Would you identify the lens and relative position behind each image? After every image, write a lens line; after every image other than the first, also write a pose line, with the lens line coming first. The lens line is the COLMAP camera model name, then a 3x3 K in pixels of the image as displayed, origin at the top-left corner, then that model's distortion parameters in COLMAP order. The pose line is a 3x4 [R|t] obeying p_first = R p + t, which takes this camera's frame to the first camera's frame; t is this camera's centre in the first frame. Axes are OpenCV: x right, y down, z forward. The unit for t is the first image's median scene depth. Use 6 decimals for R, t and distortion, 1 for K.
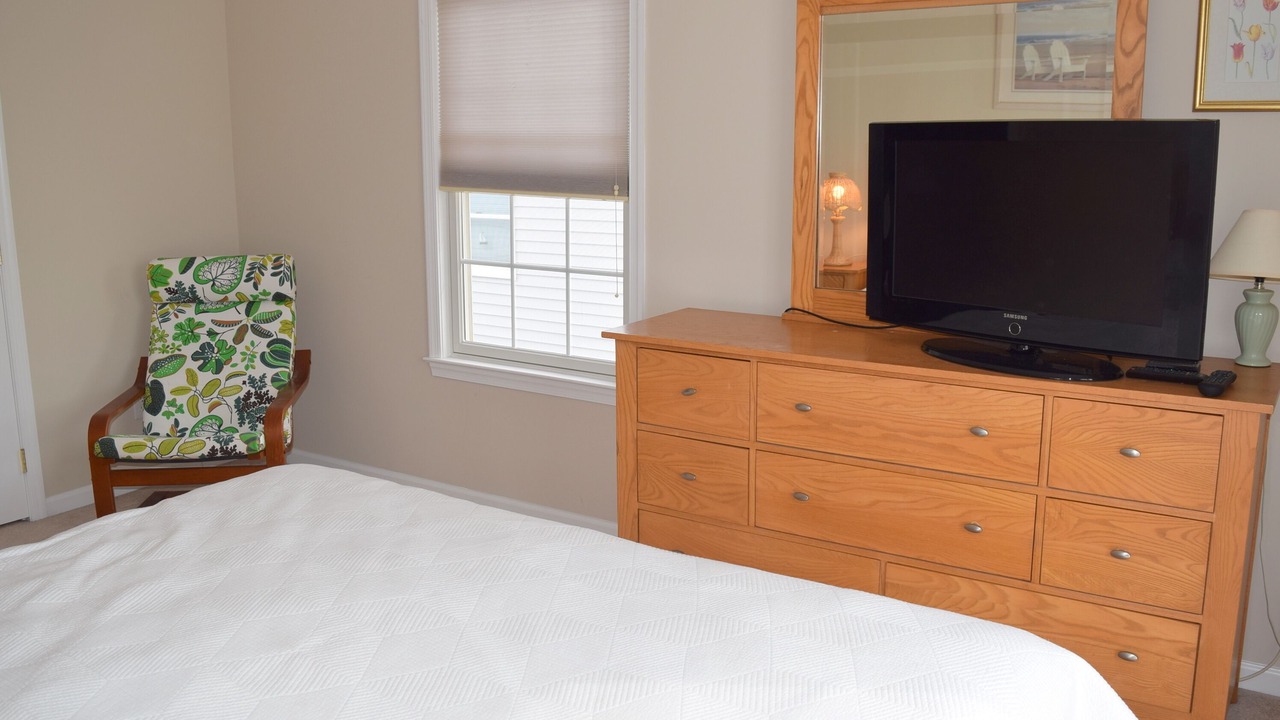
lens RADIAL K [[1092.3, 0, 633.5], [0, 1092.3, 362.2], [0, 0, 1]] dist [-0.092175, 0.014598]
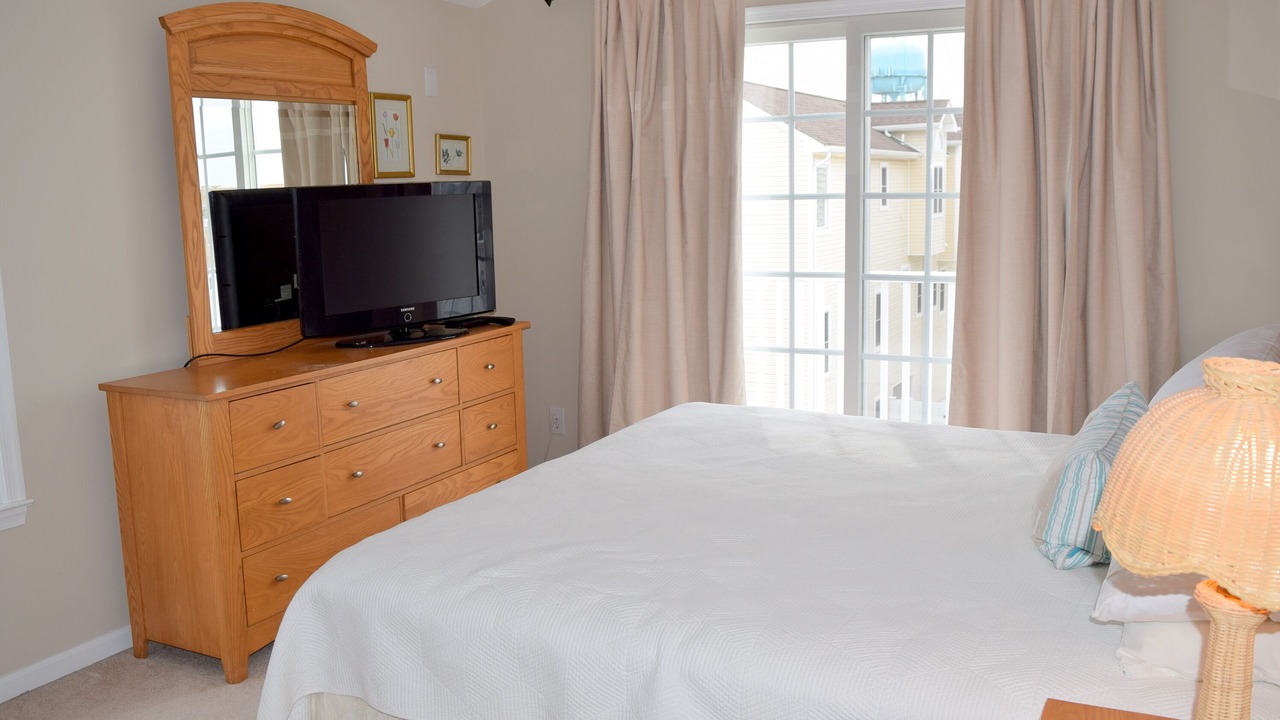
lens RADIAL K [[1092.3, 0, 633.5], [0, 1092.3, 362.2], [0, 0, 1]] dist [-0.092175, 0.014598]
pose [[-0.103677, -0.148883, 0.983405, -1.150595], [0.226664, 0.959179, 0.169111, -0.150506], [-0.968439, 0.240436, -0.065699, 0.760138]]
